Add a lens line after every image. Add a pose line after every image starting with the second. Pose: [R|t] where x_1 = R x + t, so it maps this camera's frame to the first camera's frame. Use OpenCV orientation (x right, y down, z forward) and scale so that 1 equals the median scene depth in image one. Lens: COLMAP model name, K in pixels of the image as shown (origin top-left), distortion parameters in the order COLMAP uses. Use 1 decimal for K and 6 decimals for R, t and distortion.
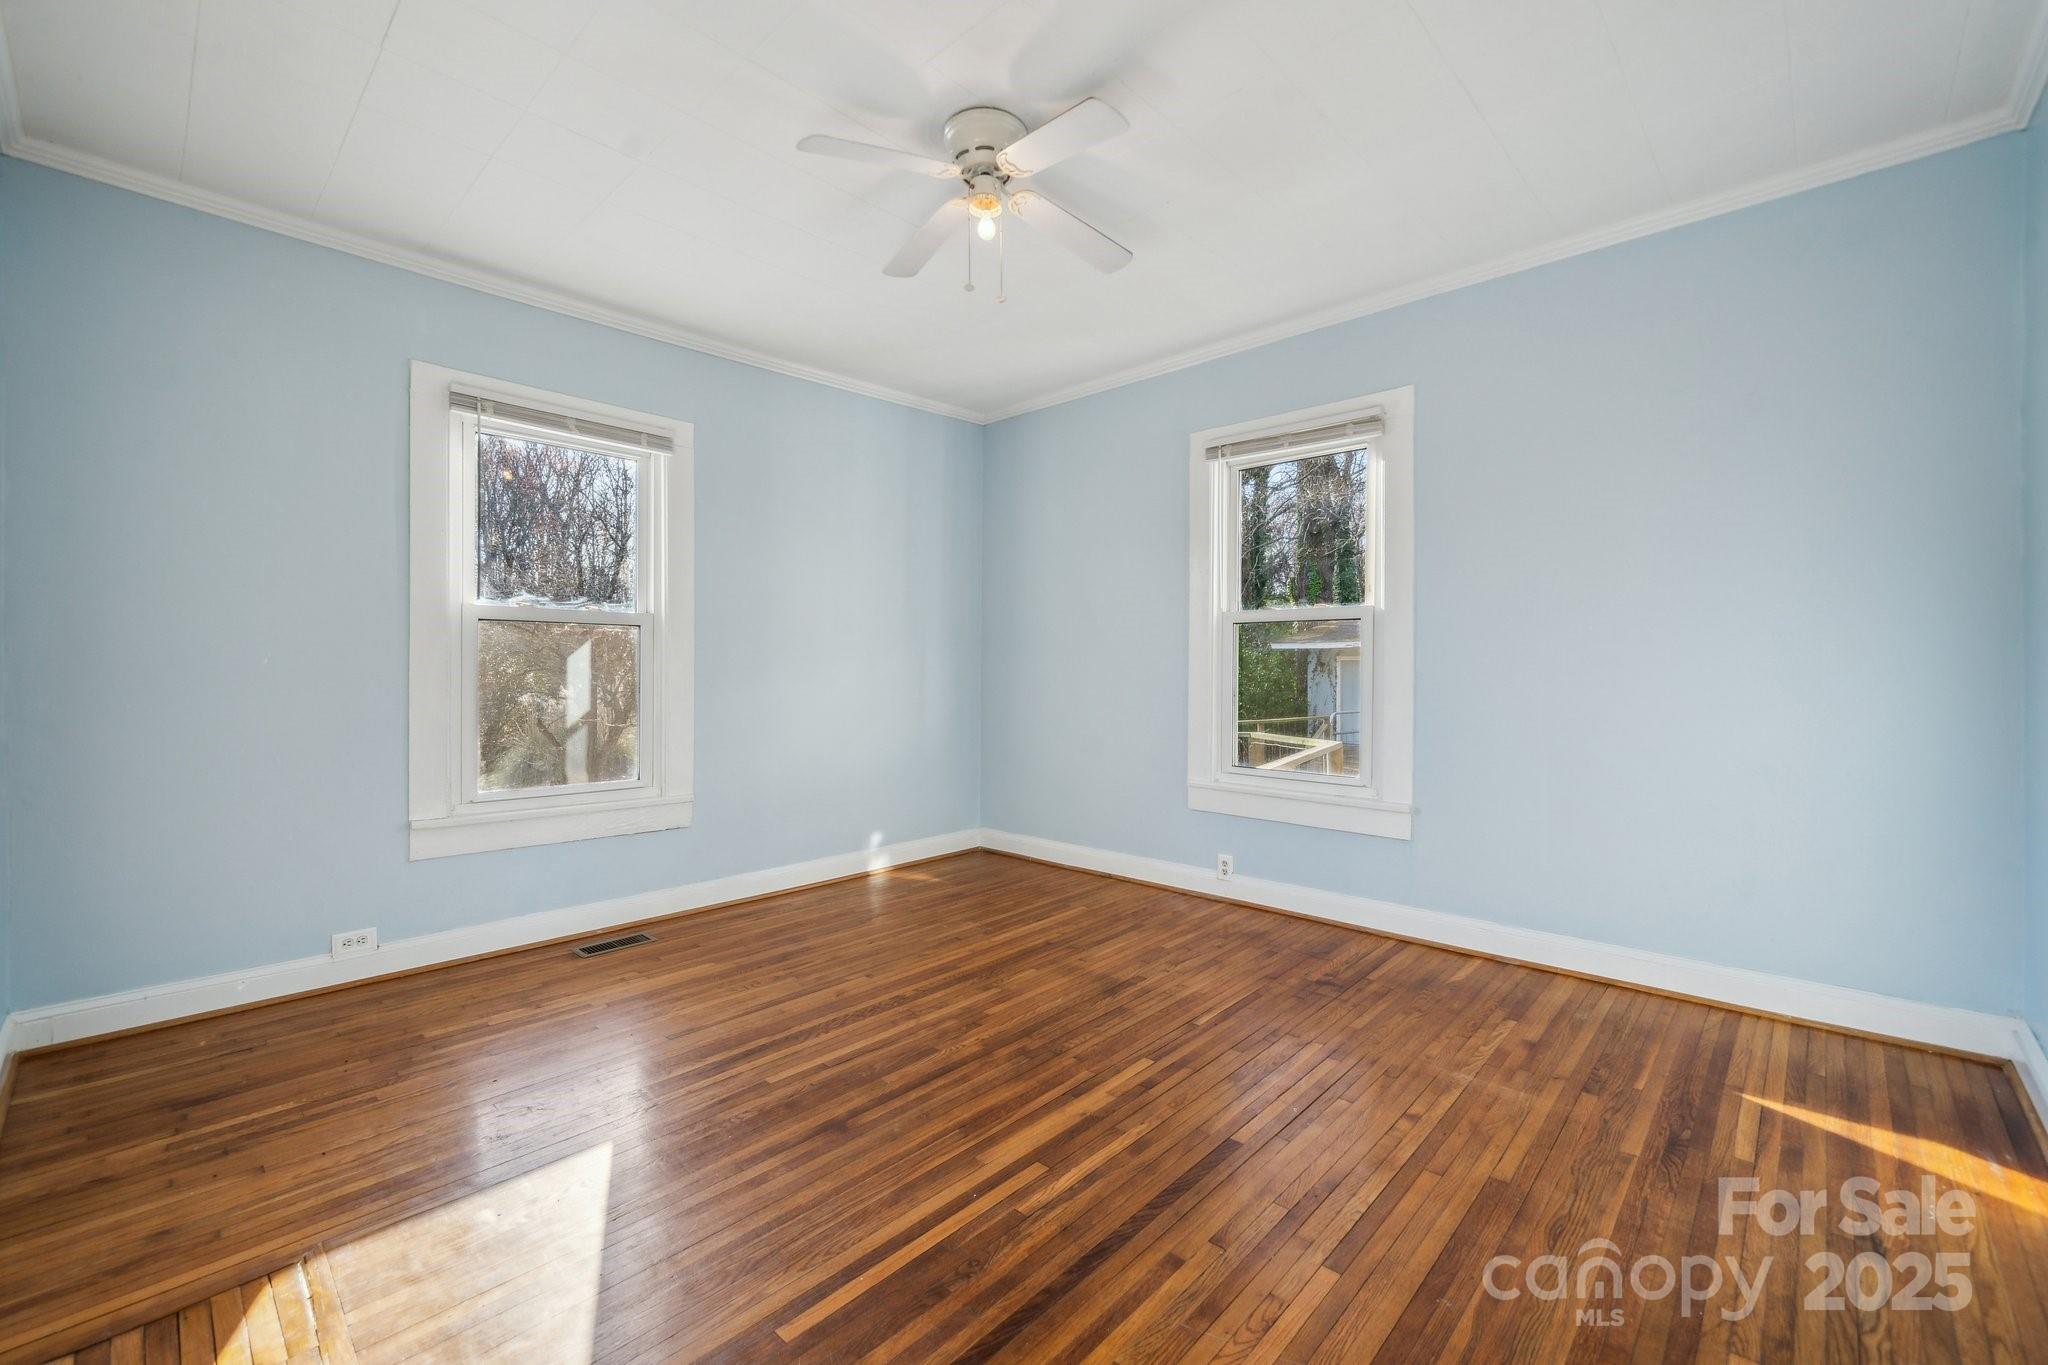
lens RADIAL K [[870.0, 0, 1024.4], [0, 870.0, 676.9], [0, 0, 1]] dist [0.001404, 0.000037]
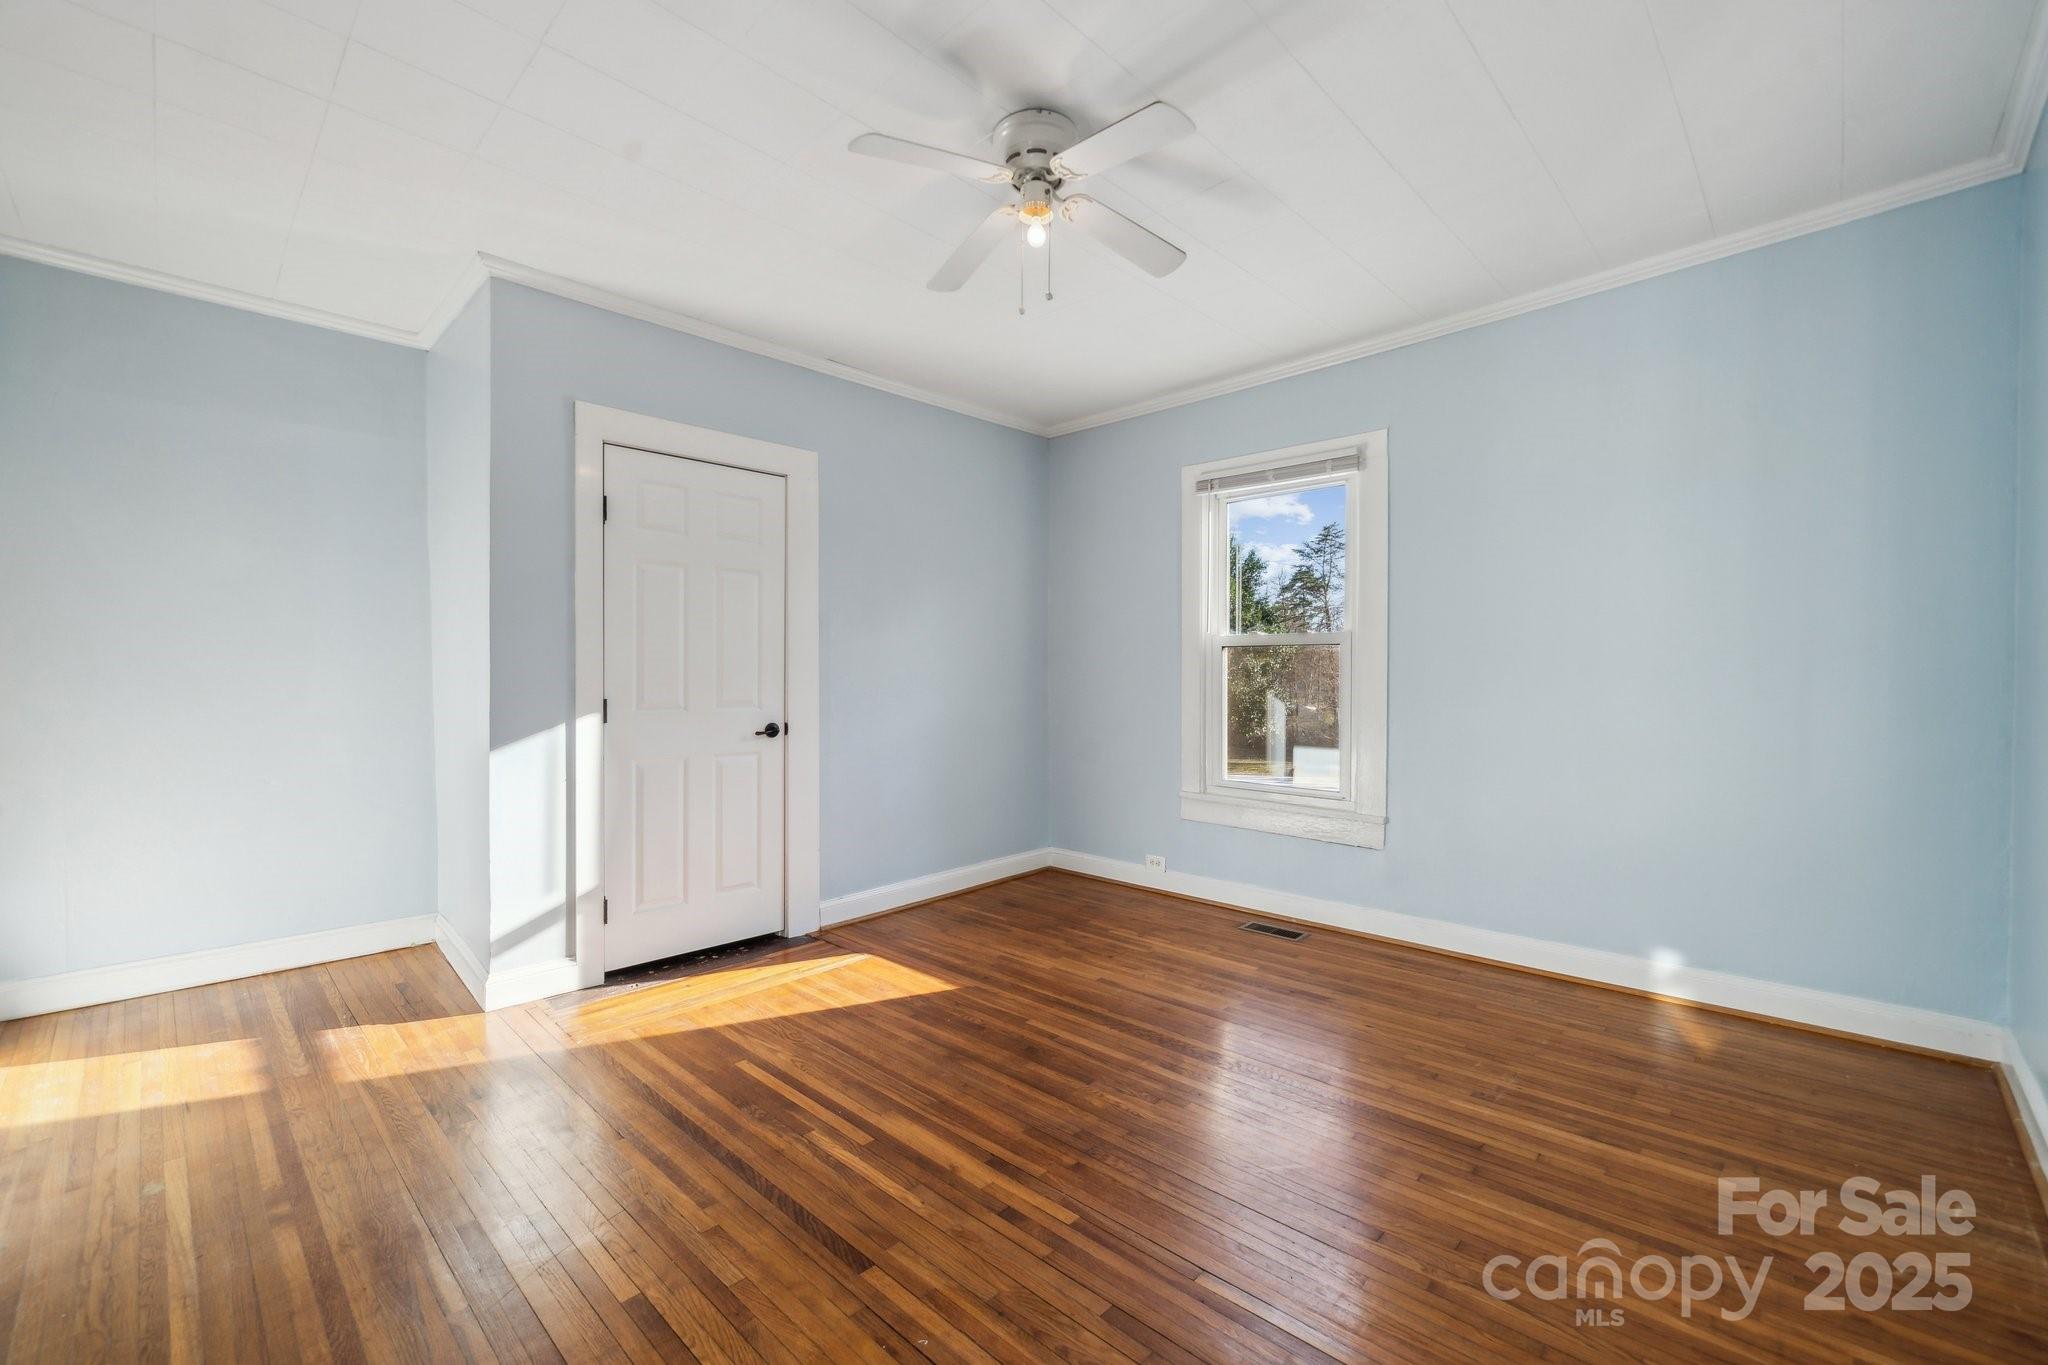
lens RADIAL K [[846.5, 0, 1024.0], [0, 846.5, 682.5], [0, 0, 1]] dist [-0.001342, -0.000007]
pose [[-0.024240, 0.005097, -0.999693, 0.885350], [-0.010990, 0.999925, 0.005365, -0.021180], [0.999646, 0.011117, -0.024182, 0.996688]]
